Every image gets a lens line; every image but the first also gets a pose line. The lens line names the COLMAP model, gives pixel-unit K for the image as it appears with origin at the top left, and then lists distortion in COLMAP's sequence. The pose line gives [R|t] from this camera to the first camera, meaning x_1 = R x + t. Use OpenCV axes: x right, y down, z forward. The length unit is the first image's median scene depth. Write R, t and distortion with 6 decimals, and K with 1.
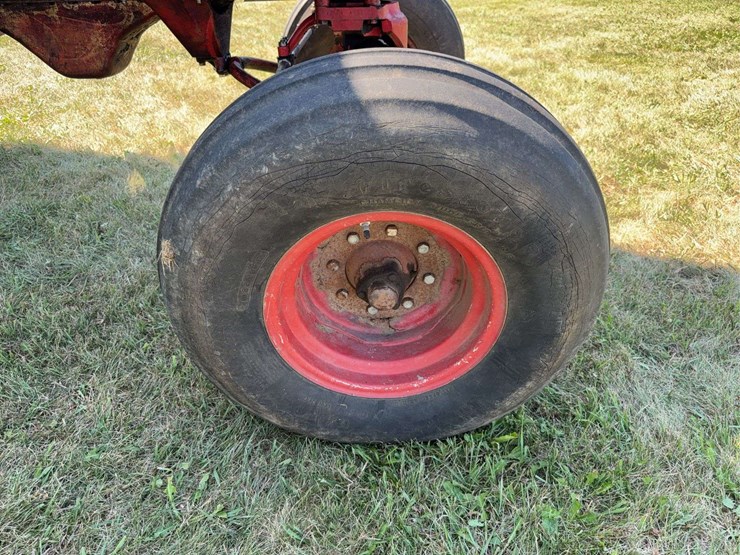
lens RADIAL K [[533.4, 0, 370.0], [0, 533.4, 277.5], [0, 0, 1]] dist [0.052164, -0.067262]
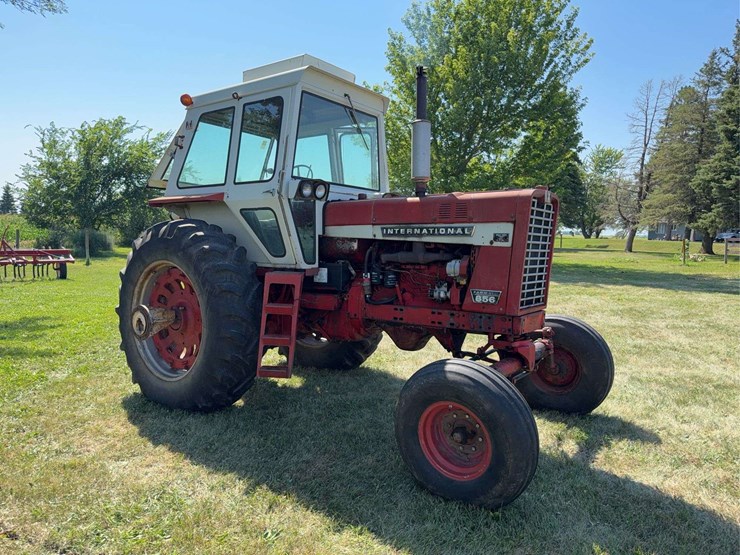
lens RADIAL K [[523.2, 0, 365.6], [0, 523.2, 276.9], [0, 0, 1]] dist [0.062255, -0.082563]
pose [[0.802773, 0.055802, -0.593668, 0.953562], [-0.326753, 0.873987, -0.359693, 0.350316], [0.498787, 0.482734, 0.719847, -1.303586]]
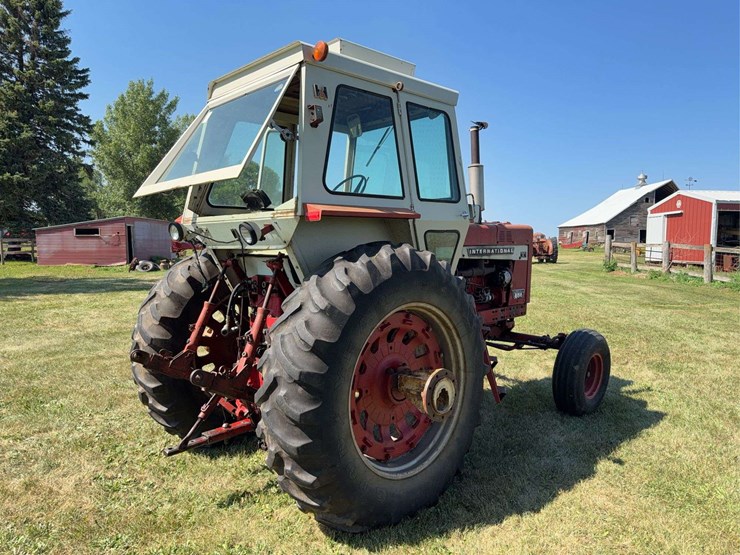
lens RADIAL K [[523.2, 0, 365.6], [0, 523.2, 276.9], [0, 0, 1]] dist [0.062255, -0.082563]
pose [[0.718736, -0.044164, 0.693879, -3.571001], [0.363915, 0.874258, -0.321307, 0.051728], [-0.592439, 0.483448, 0.644433, -1.016838]]
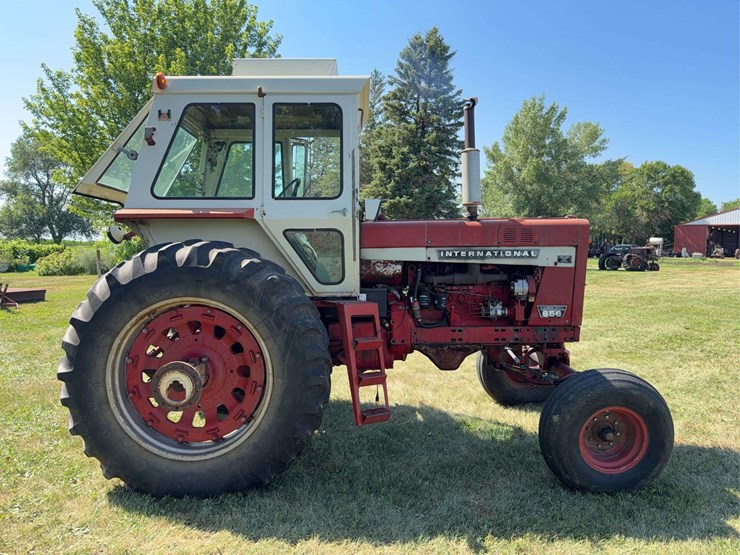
lens RADIAL K [[523.2, 0, 365.6], [0, 523.2, 276.9], [0, 0, 1]] dist [0.062255, -0.082563]
pose [[0.999988, 0.002283, 0.004279, -1.126379], [0.000084, 0.873943, -0.486029, 0.573825], [-0.004849, 0.486024, 0.873932, -1.758575]]
